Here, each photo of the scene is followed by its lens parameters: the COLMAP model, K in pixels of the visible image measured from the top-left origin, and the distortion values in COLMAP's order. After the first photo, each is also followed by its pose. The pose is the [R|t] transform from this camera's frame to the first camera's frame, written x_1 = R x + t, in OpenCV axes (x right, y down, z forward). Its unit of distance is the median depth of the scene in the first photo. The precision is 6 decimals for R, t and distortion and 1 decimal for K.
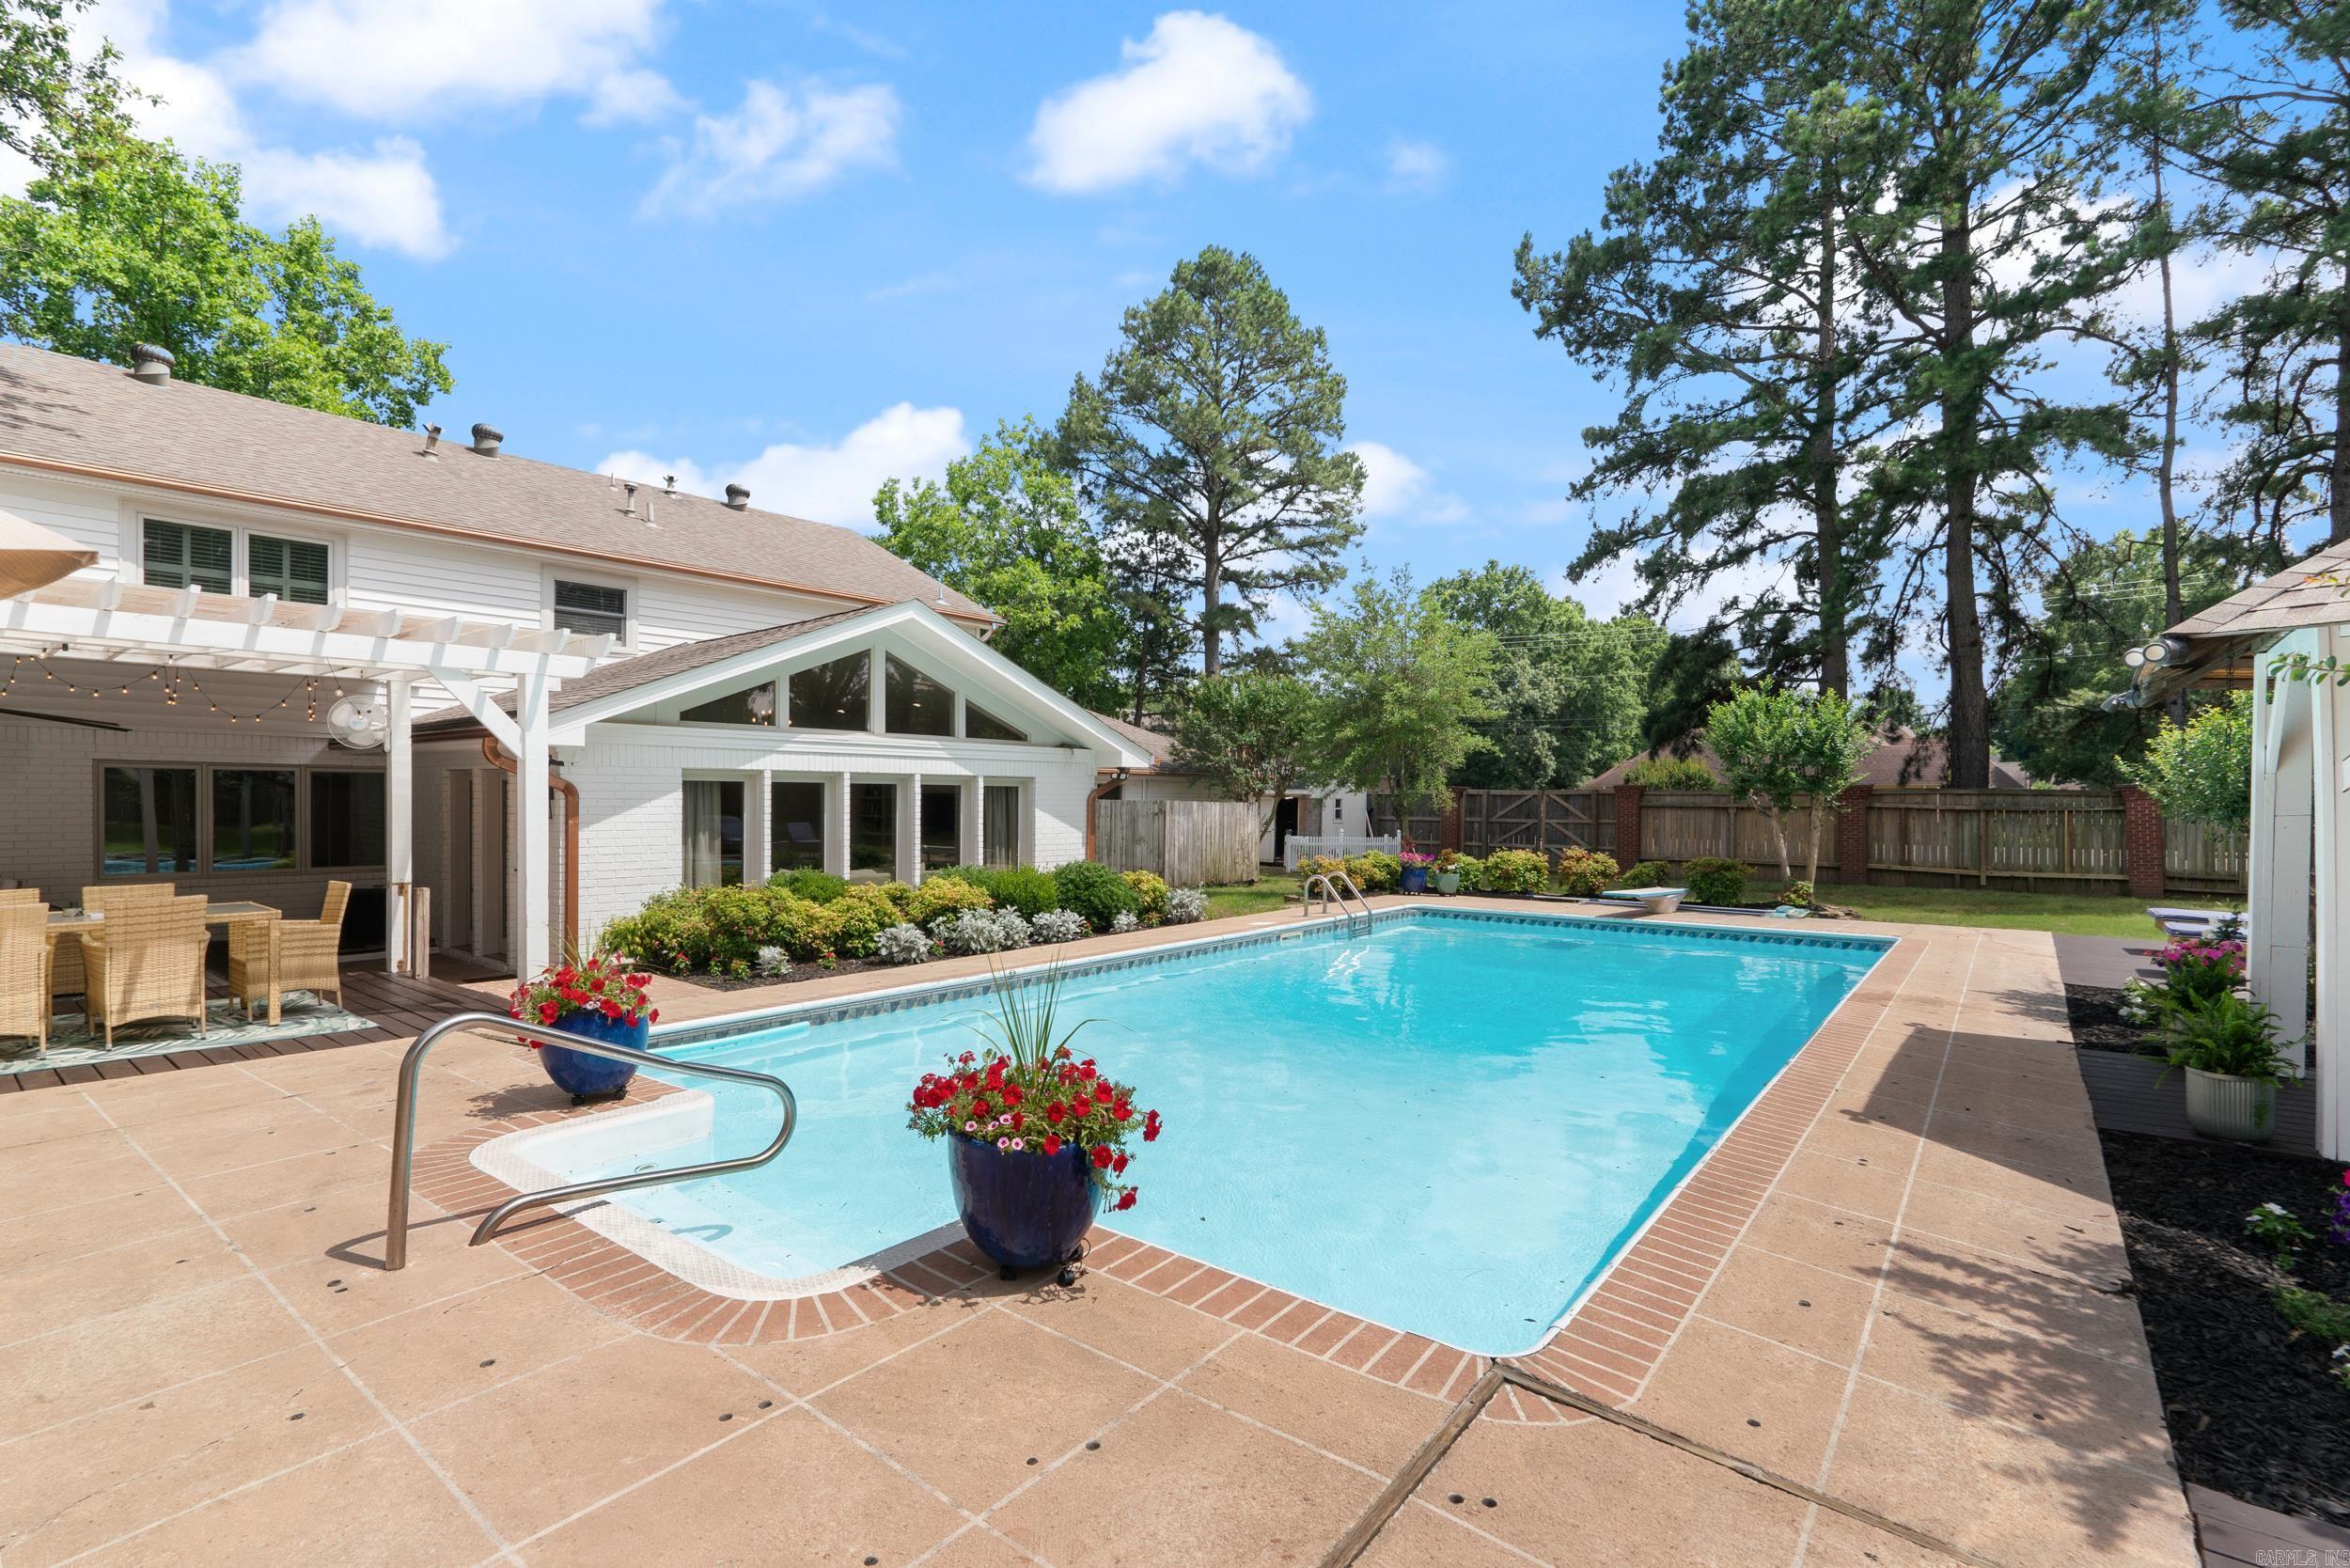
lens RADIAL K [[1099.6, 0, 1174.5], [0, 1099.6, 792.5], [0, 0, 1]] dist [-0.007547, 0.001279]
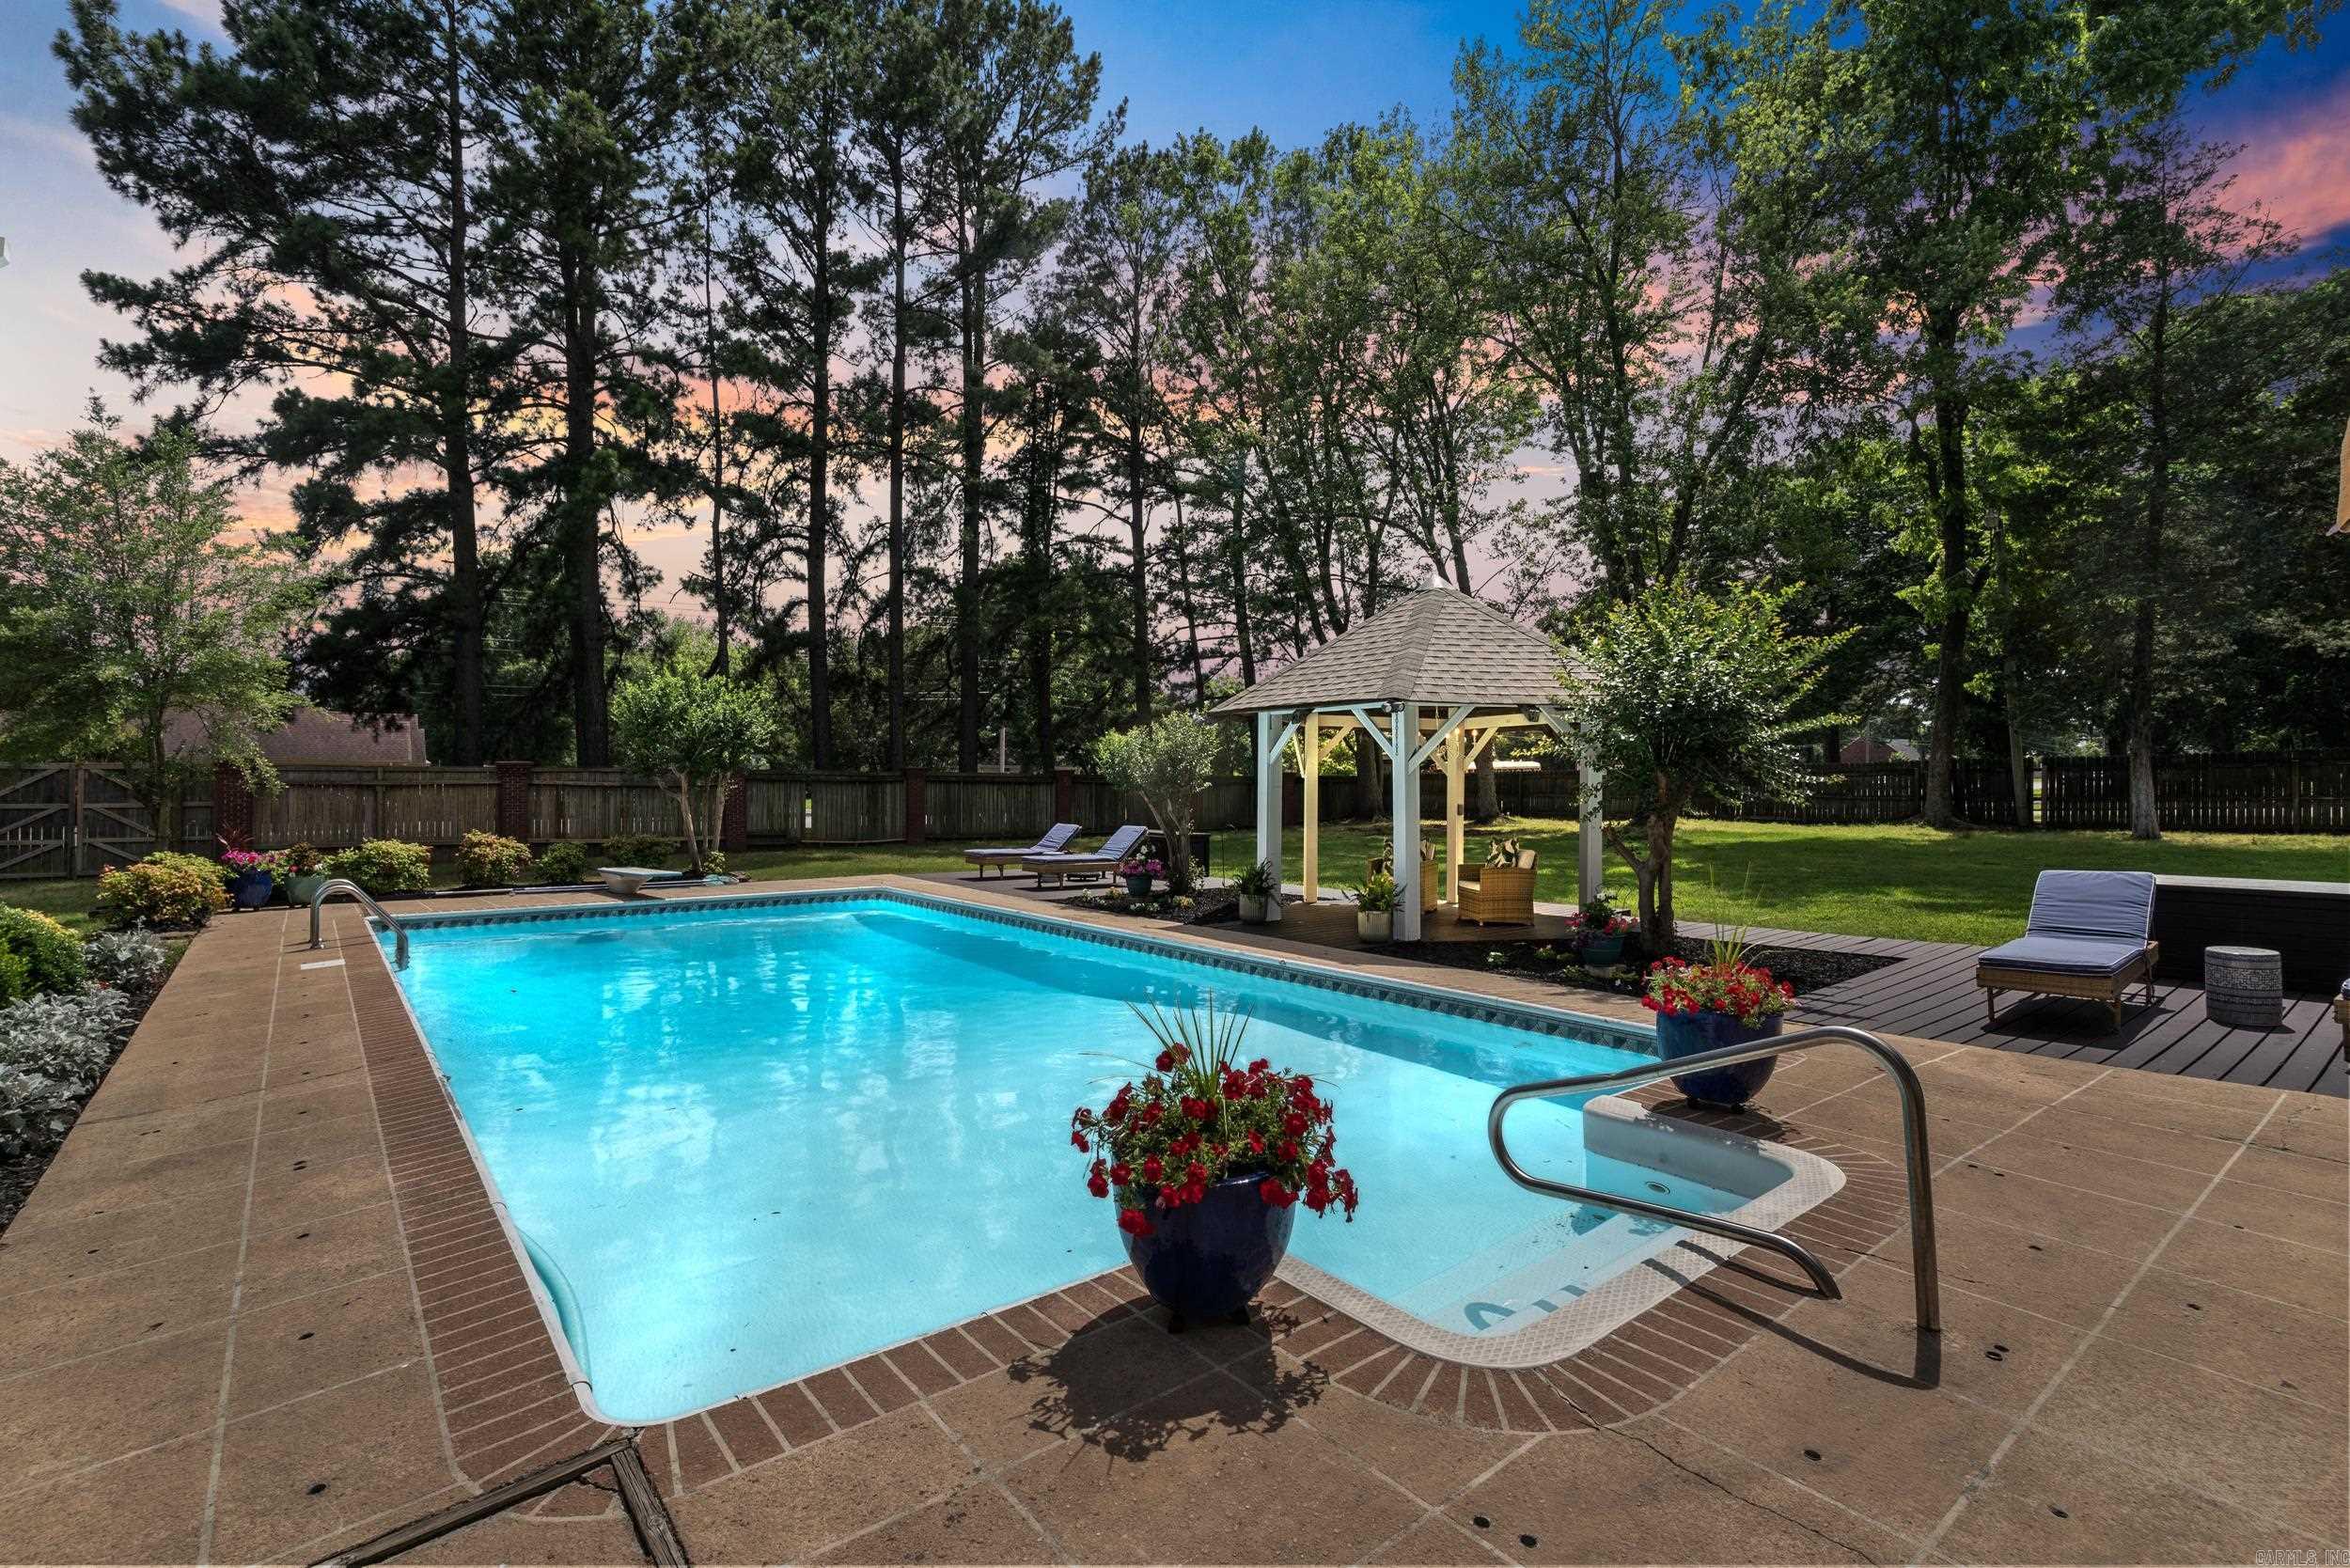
lens RADIAL K [[1099.6, 0, 1158.6], [0, 1099.6, 736.2], [0, 0, 1]] dist [-0.007547, 0.001279]
pose [[0.214038, 0.038637, 0.976061, -1.137312], [-0.008002, 0.999253, -0.037801, 0.009630], [-0.976792, 0.000280, 0.214188, 0.946837]]
